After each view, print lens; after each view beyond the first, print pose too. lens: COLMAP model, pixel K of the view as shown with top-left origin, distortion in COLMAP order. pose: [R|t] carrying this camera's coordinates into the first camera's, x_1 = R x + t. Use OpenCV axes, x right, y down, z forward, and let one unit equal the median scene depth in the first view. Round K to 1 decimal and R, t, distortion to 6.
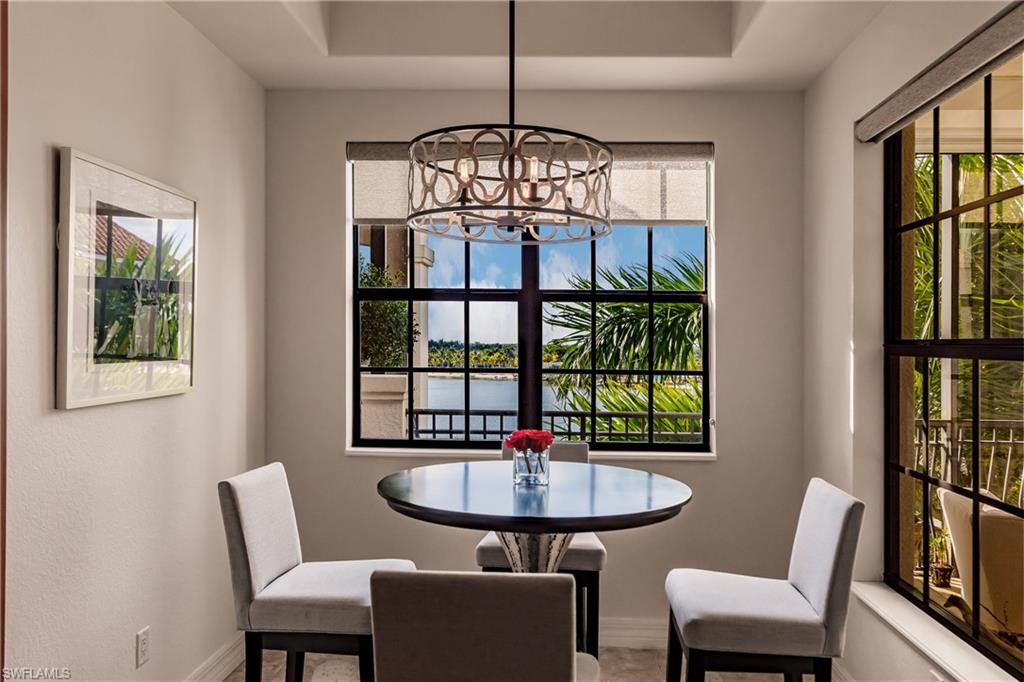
lens RADIAL K [[770.3, 0, 515.0], [0, 770.3, 339.6], [0, 0, 1]] dist [-0.007073, 0.019654]
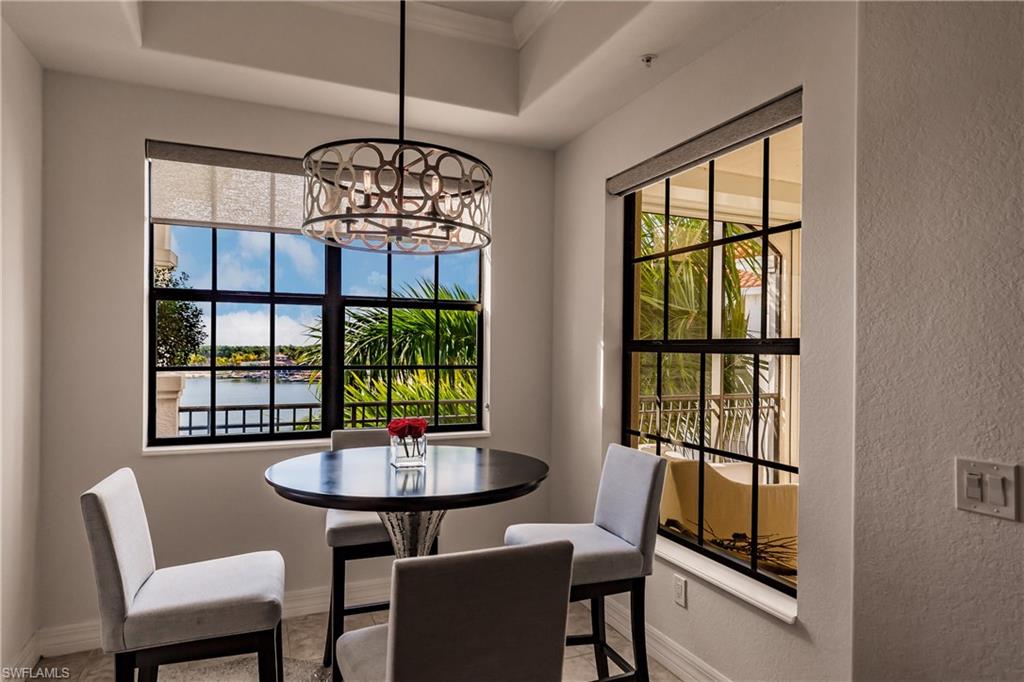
lens RADIAL K [[627.2, 0, 512.6], [0, 627.2, 337.6], [0, 0, 1]] dist [0.021579, -0.000545]
pose [[0.898087, 0.004910, 0.439791, -0.150923], [-0.001528, 0.999966, -0.008045, 0.004548], [-0.439816, 0.006553, 0.898064, 0.063507]]
